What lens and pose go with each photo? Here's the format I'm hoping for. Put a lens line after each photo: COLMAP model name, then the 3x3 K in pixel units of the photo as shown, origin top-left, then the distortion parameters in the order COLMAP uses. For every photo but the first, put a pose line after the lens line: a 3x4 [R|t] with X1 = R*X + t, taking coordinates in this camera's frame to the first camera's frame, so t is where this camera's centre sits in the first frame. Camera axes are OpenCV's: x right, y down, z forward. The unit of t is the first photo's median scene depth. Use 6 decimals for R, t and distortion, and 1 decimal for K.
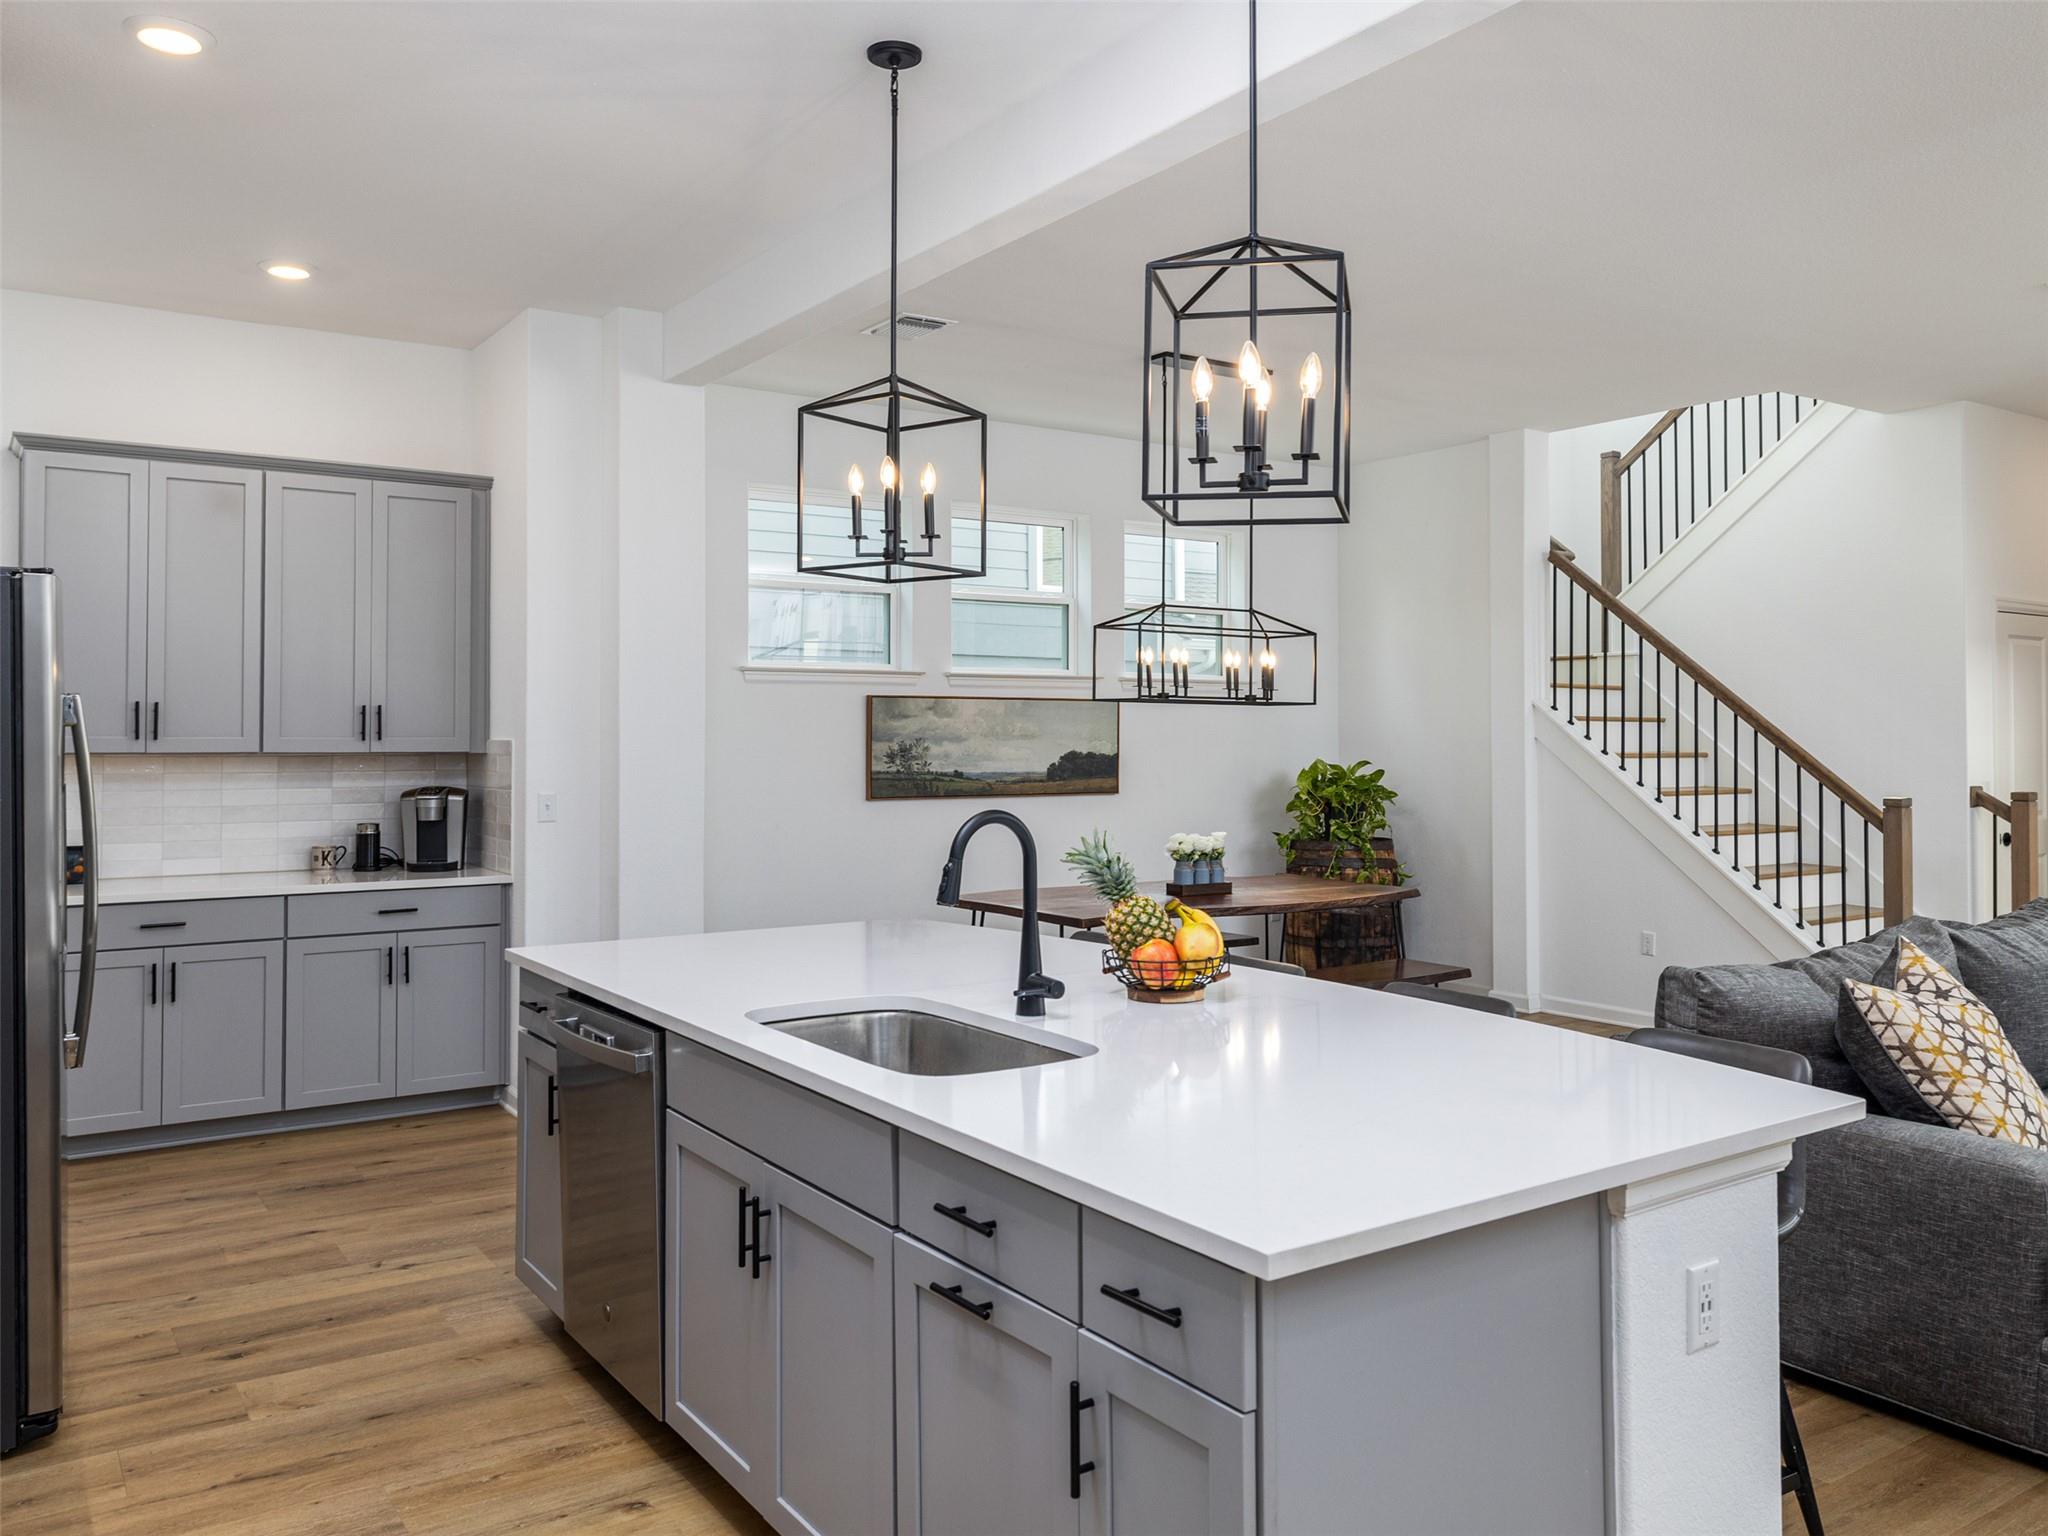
lens RADIAL K [[1577.1, 0, 1021.4], [0, 1577.1, 714.5], [0, 0, 1]] dist [0.004971, 0.001915]
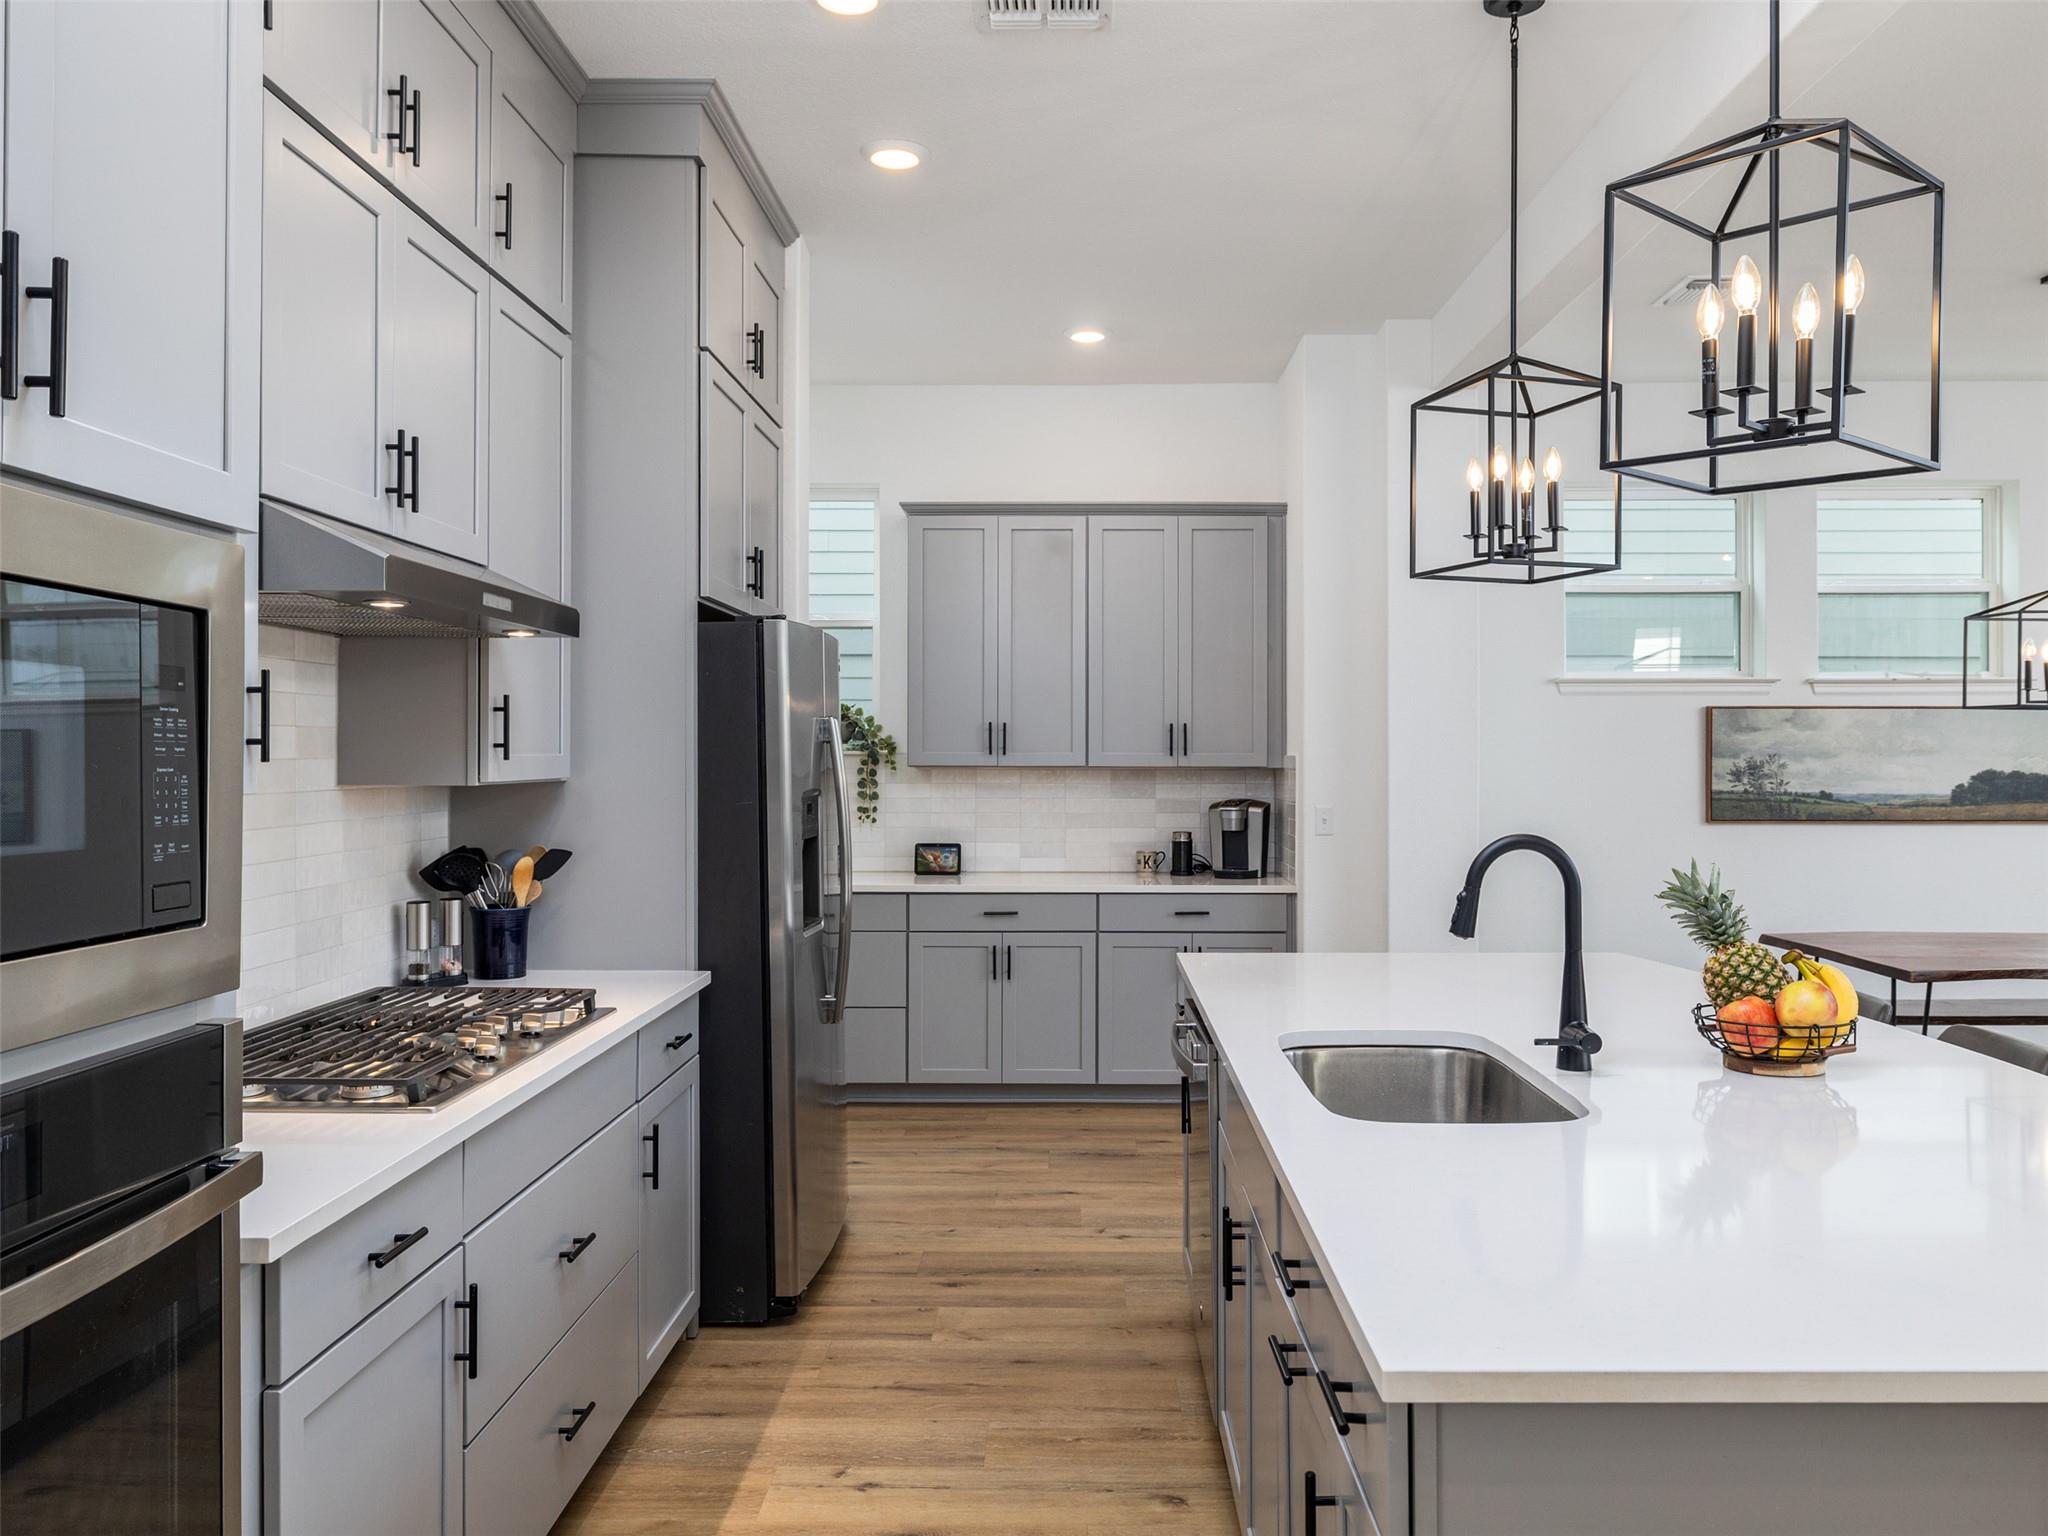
lens RADIAL K [[1564.5, 0, 1026.5], [0, 1564.5, 759.6], [0, 0, 1]] dist [-0.002298, 0.006542]
pose [[0.820758, 0.002519, -0.571270, 0.141058], [0.008114, 0.999838, 0.016066, 0.001164], [0.571218, -0.017821, 0.820605, 0.065190]]
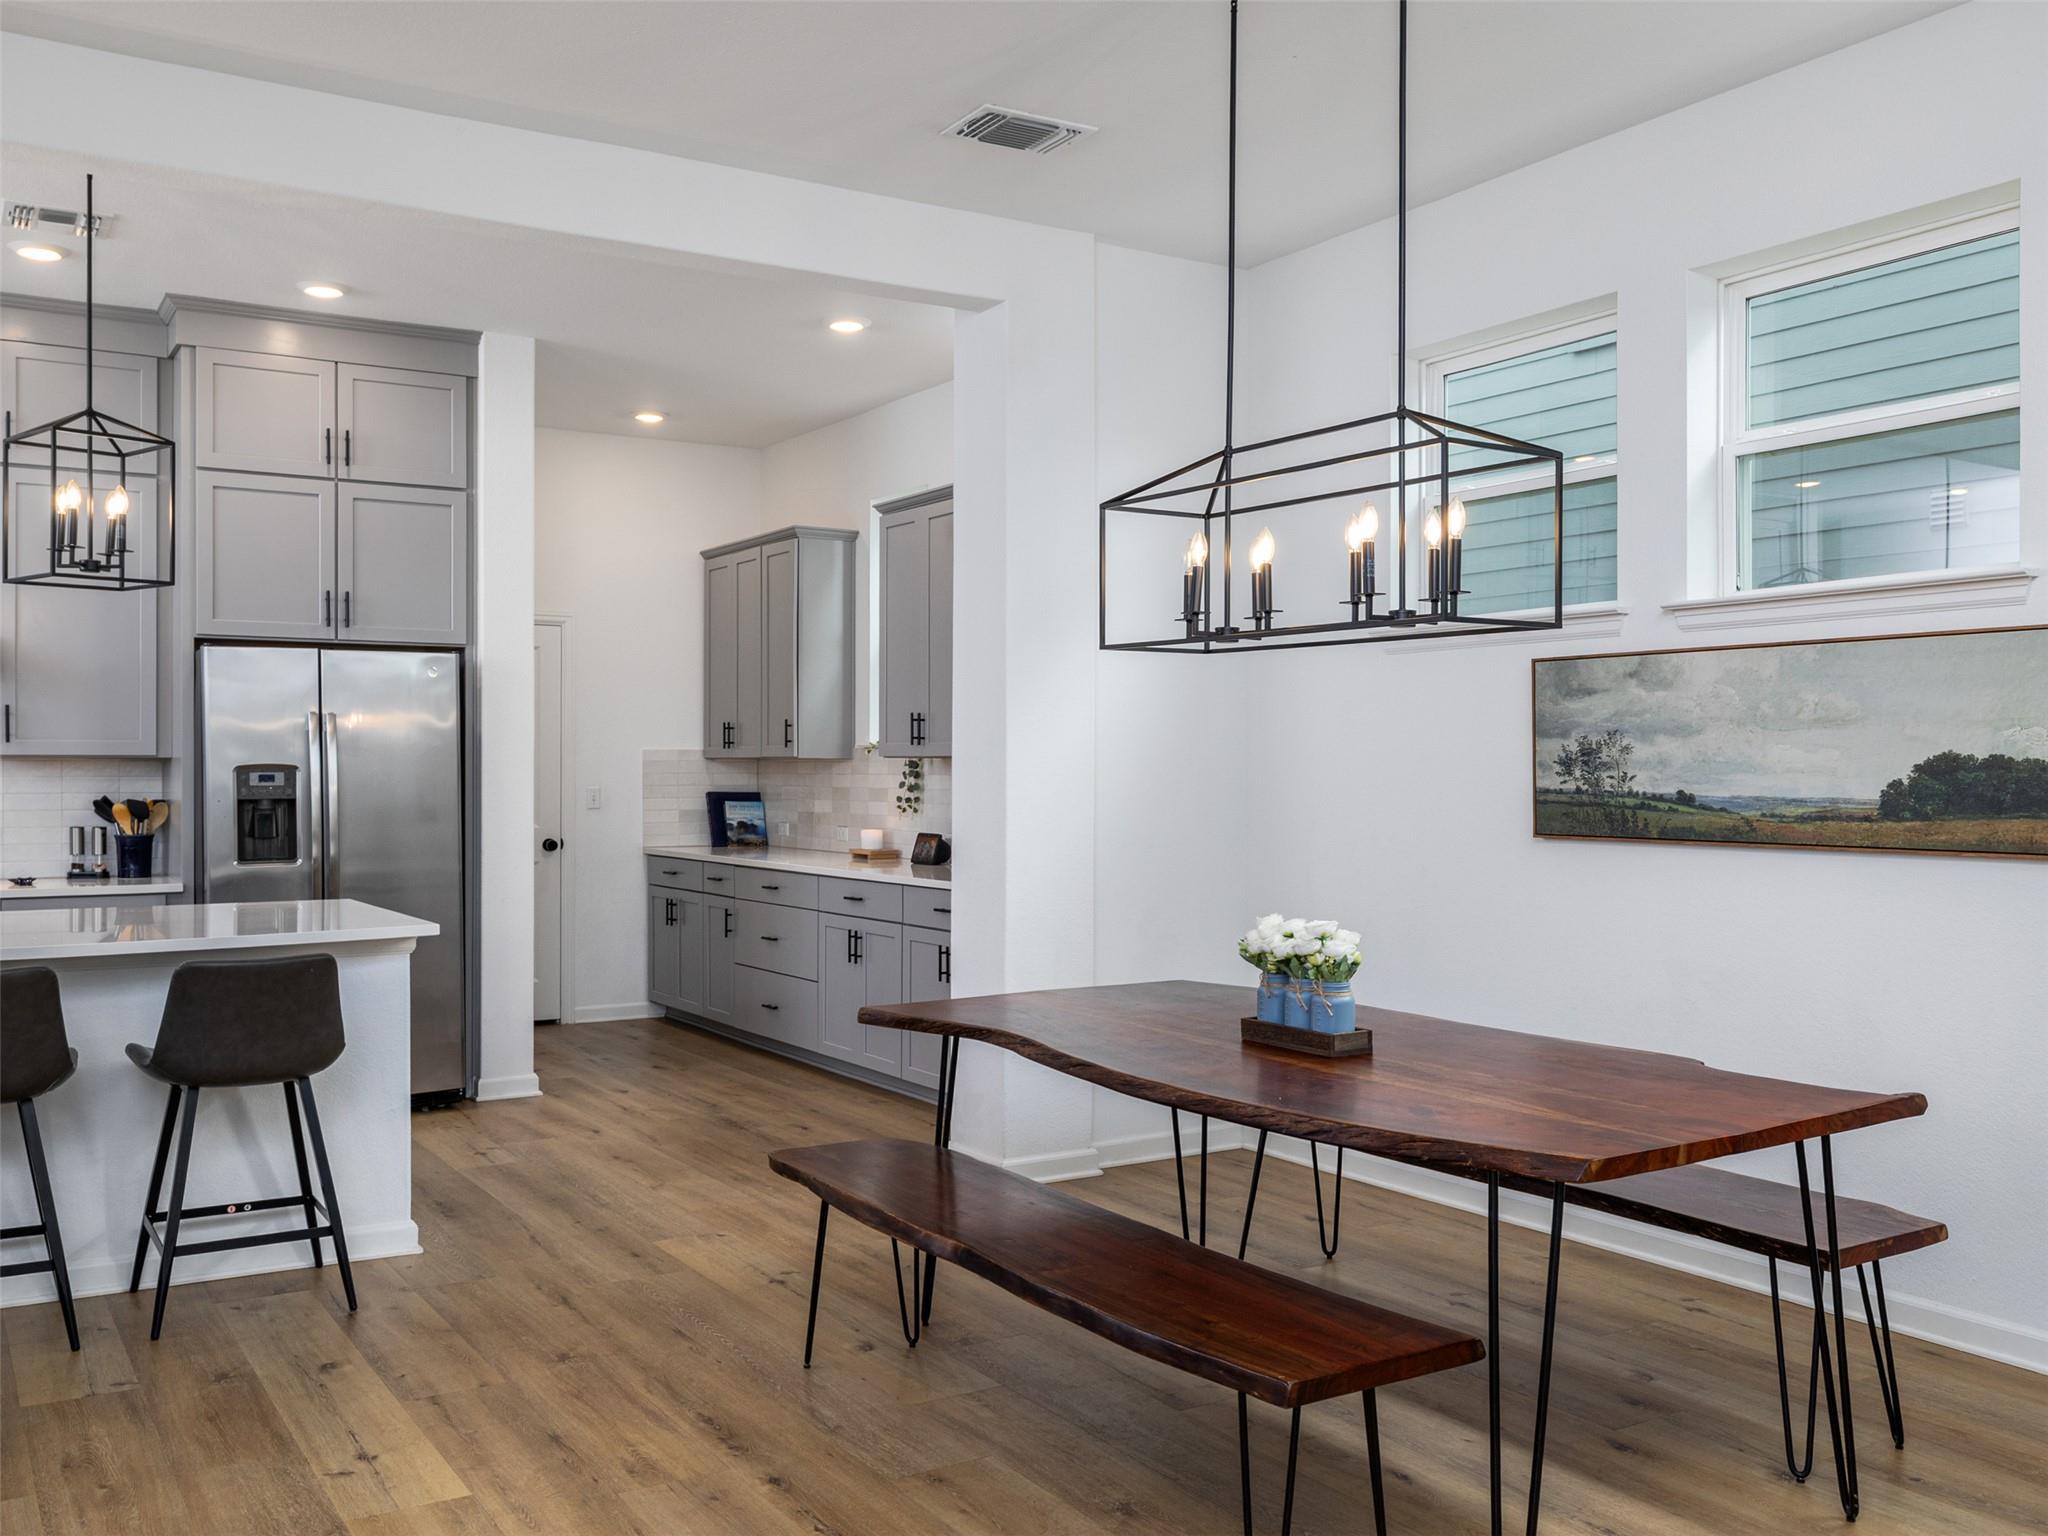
lens RADIAL K [[1771.3, 0, 1025.1], [0, 1771.3, 766.0], [0, 0, 1]] dist [-0.011196, -0.001548]
pose [[-0.037204, -0.004483, -0.999298, 0.851581], [0.011456, 0.999922, -0.004912, 0.042918], [0.999242, -0.011631, -0.037149, 1.249845]]
